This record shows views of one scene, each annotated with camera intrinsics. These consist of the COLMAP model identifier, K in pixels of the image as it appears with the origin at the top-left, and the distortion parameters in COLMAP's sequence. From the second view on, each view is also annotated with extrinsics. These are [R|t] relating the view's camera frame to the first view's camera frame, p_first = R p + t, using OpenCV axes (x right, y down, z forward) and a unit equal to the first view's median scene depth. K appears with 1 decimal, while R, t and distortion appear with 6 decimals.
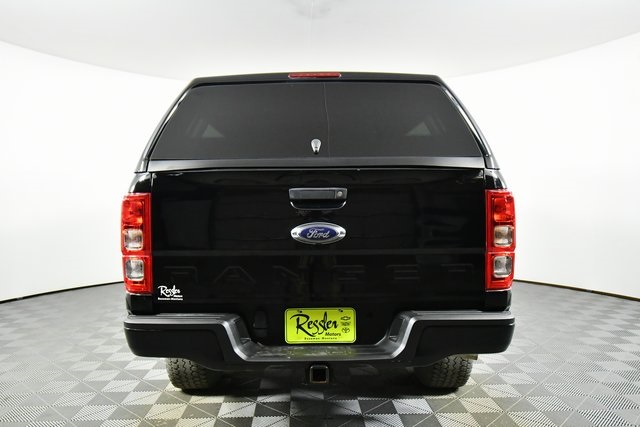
lens RADIAL K [[506.0, 0, 320.0], [0, 506.0, 213.5], [0, 0, 1]] dist [-0.026240, -0.003738]
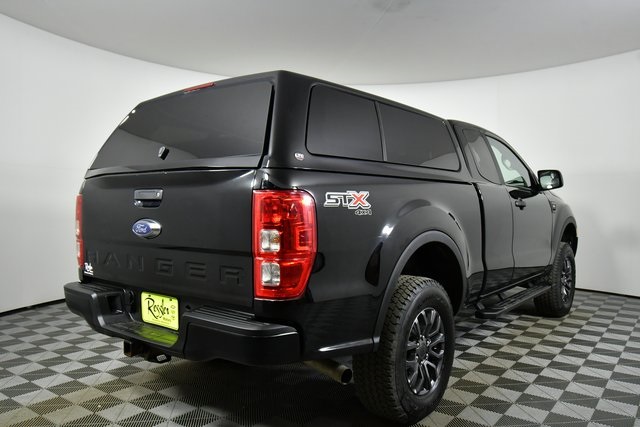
lens RADIAL K [[506.0, 0, 320.0], [0, 506.0, 213.5], [0, 0, 1]] dist [-0.026240, -0.003738]
pose [[0.782109, 0.024473, -0.622661, 0.991152], [-0.036583, 0.999308, -0.006674, -0.002704], [0.622067, 0.027999, 0.782463, 0.326538]]
